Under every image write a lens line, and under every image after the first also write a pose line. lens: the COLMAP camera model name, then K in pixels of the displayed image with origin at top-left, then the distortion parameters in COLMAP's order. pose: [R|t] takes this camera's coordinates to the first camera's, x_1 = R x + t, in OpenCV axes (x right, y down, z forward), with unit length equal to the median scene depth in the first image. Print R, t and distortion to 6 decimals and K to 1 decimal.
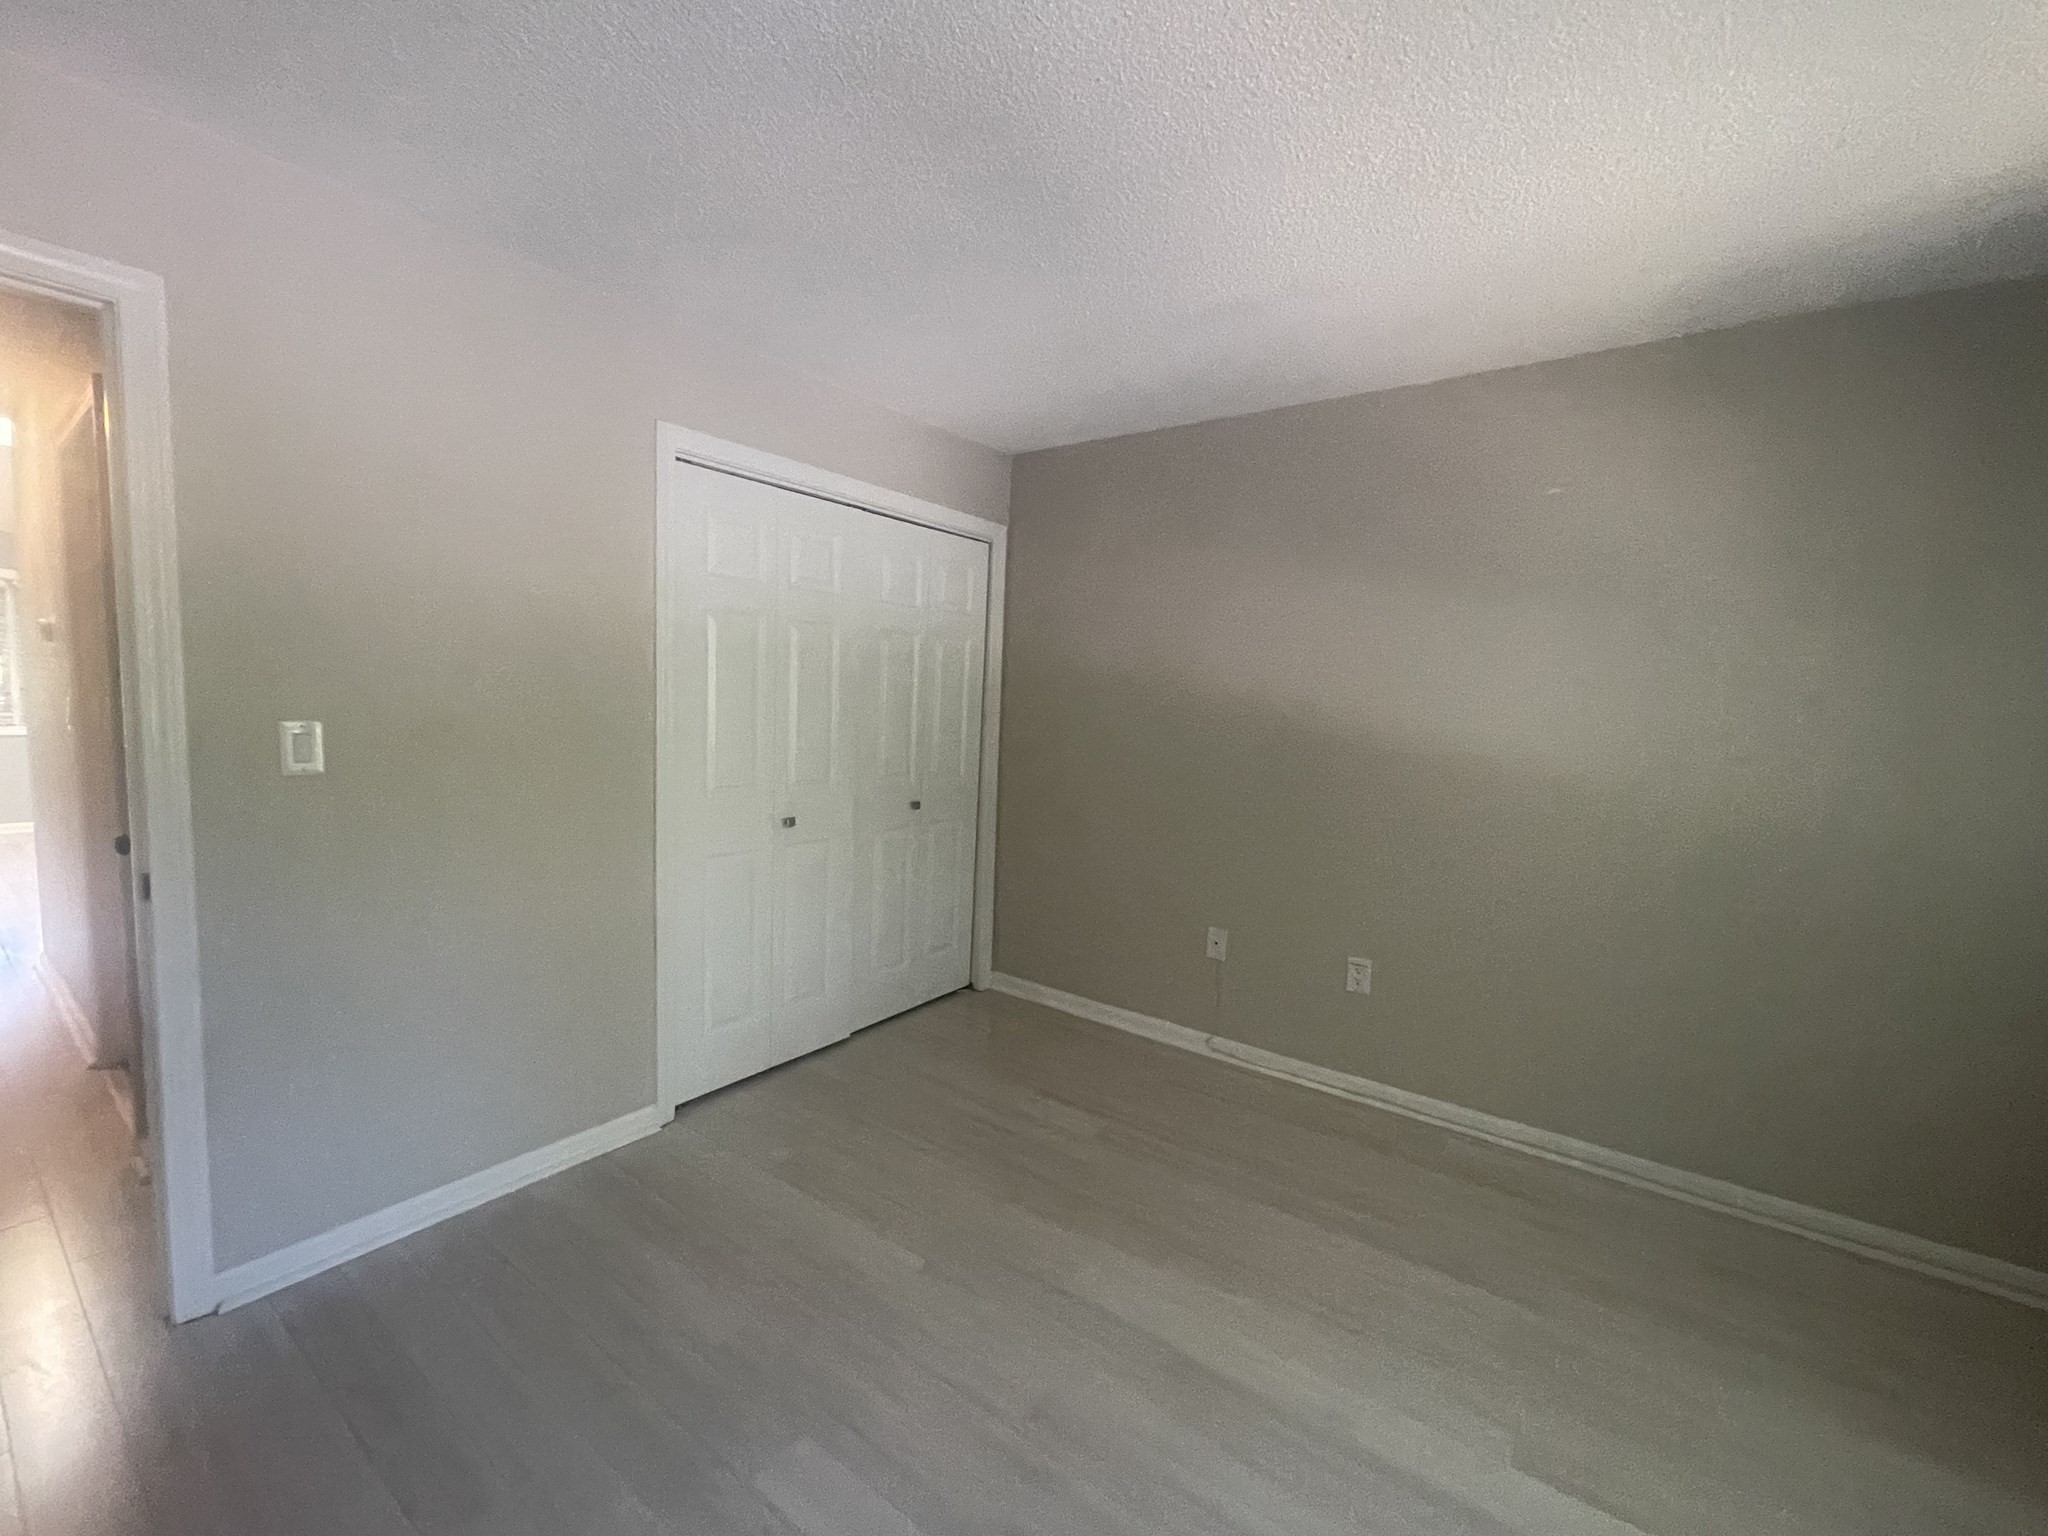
lens RADIAL K [[835.1, 0, 1024.0], [0, 835.1, 768.0], [0, 0, 1]] dist [-0.001162, -0.000343]
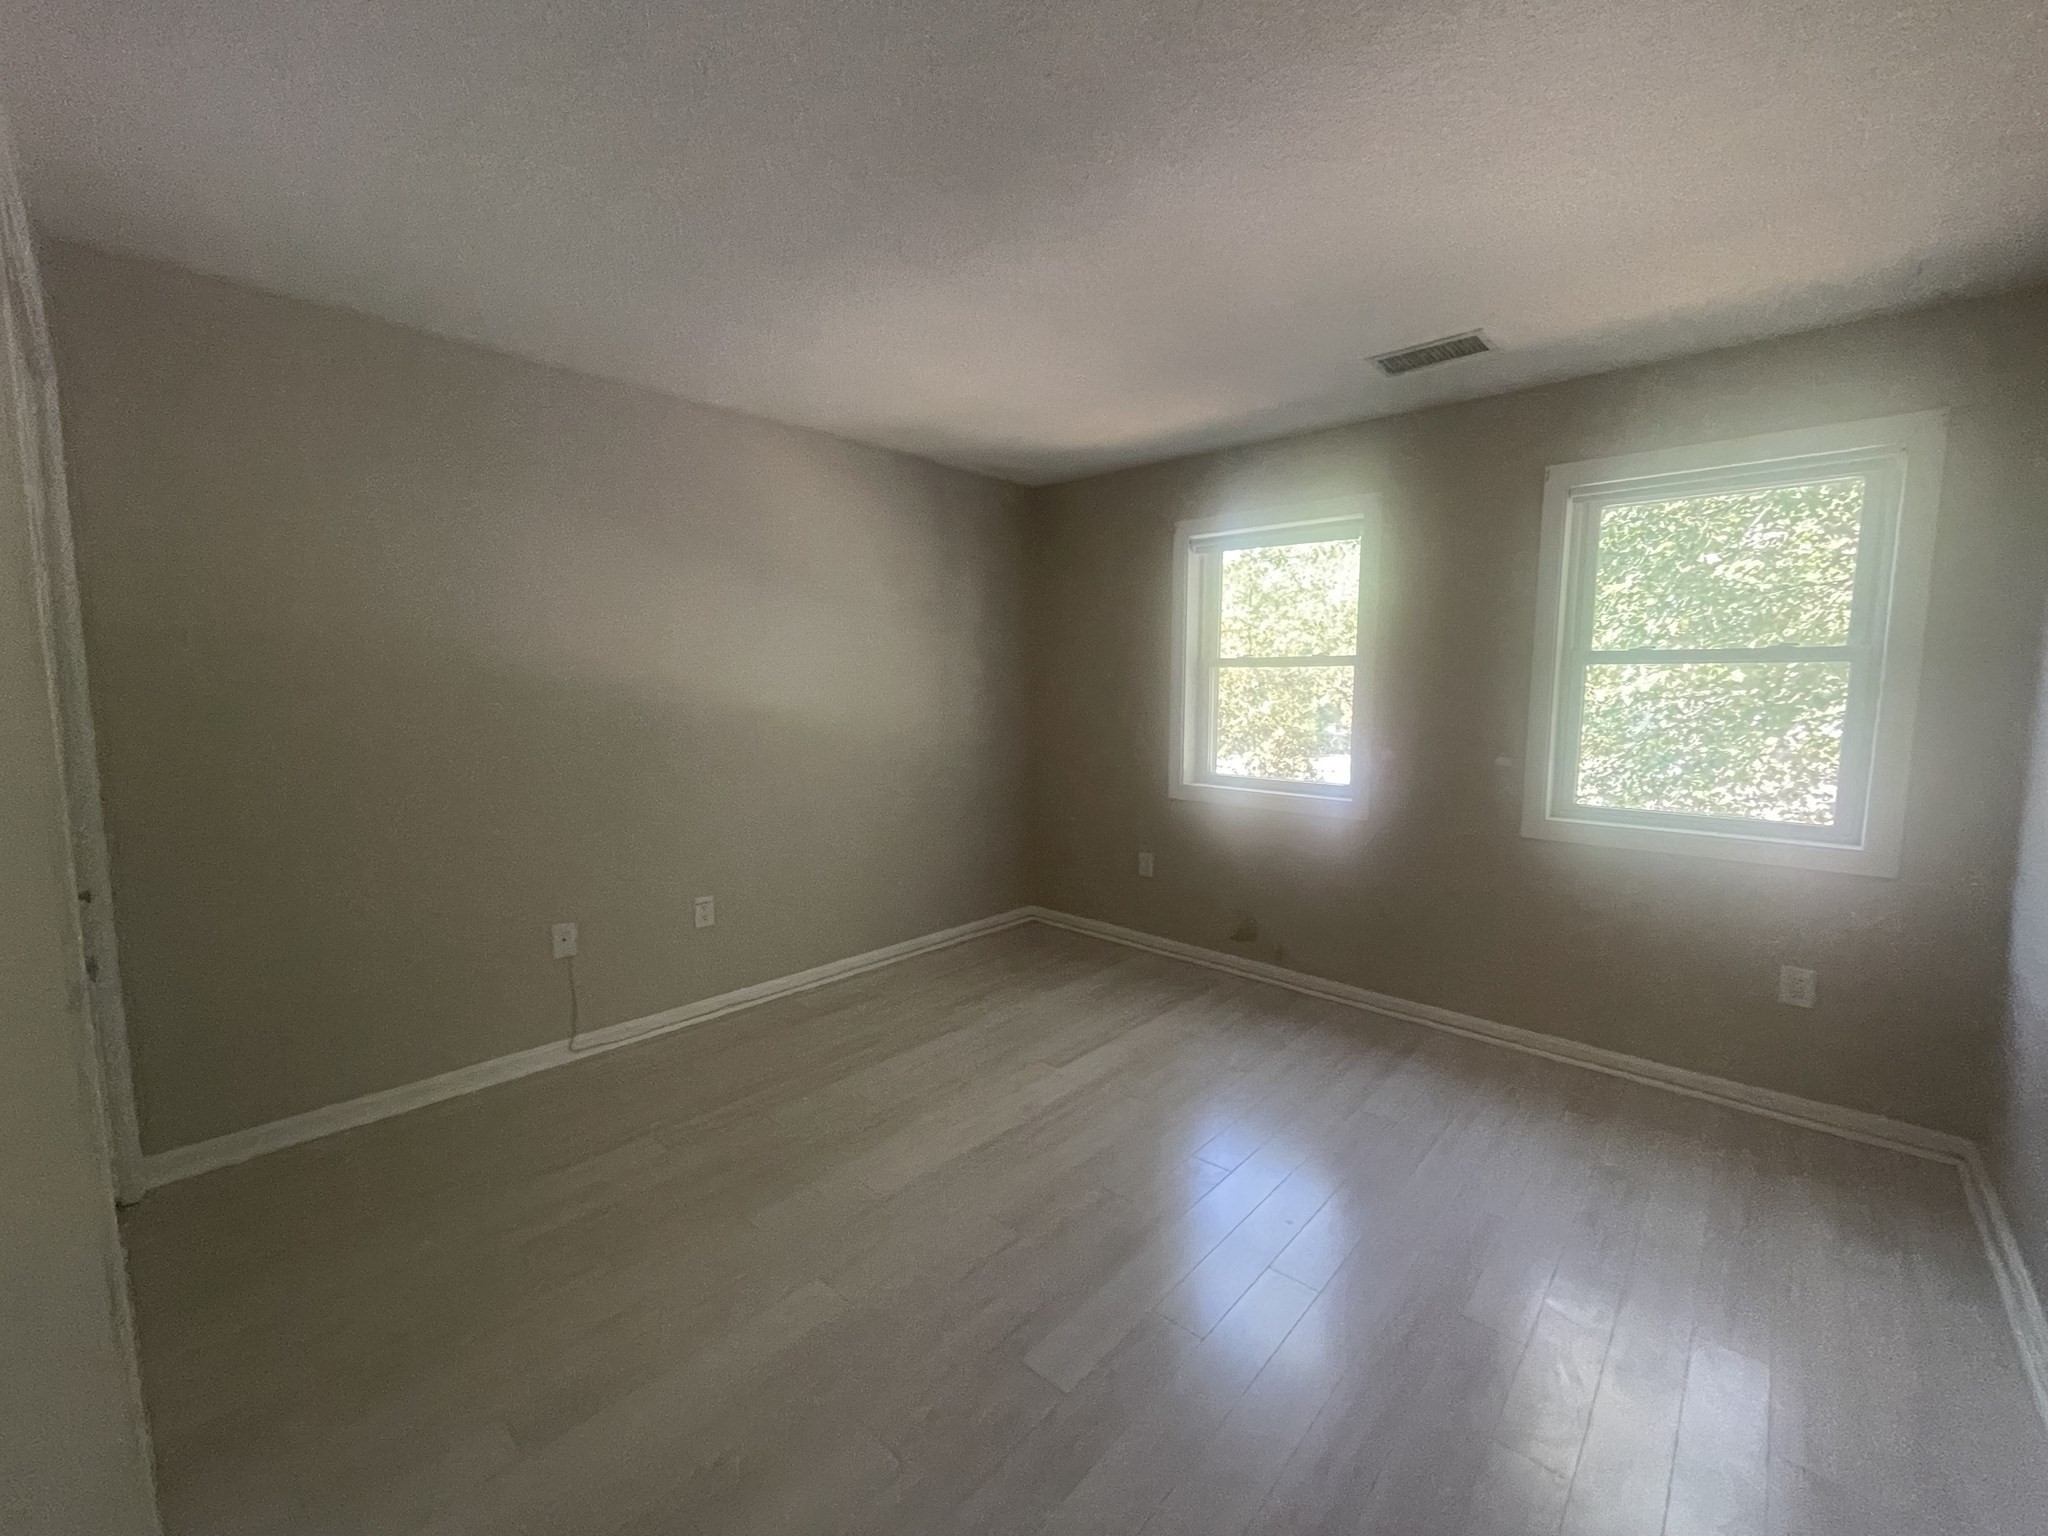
lens RADIAL K [[835.1, 0, 1024.0], [0, 835.1, 768.0], [0, 0, 1]] dist [-0.001162, -0.000343]
pose [[0.115527, -0.149983, 0.981916, -0.587011], [0.073790, 0.987099, 0.142093, -0.069453], [-0.990560, 0.056040, 0.125104, 0.377235]]
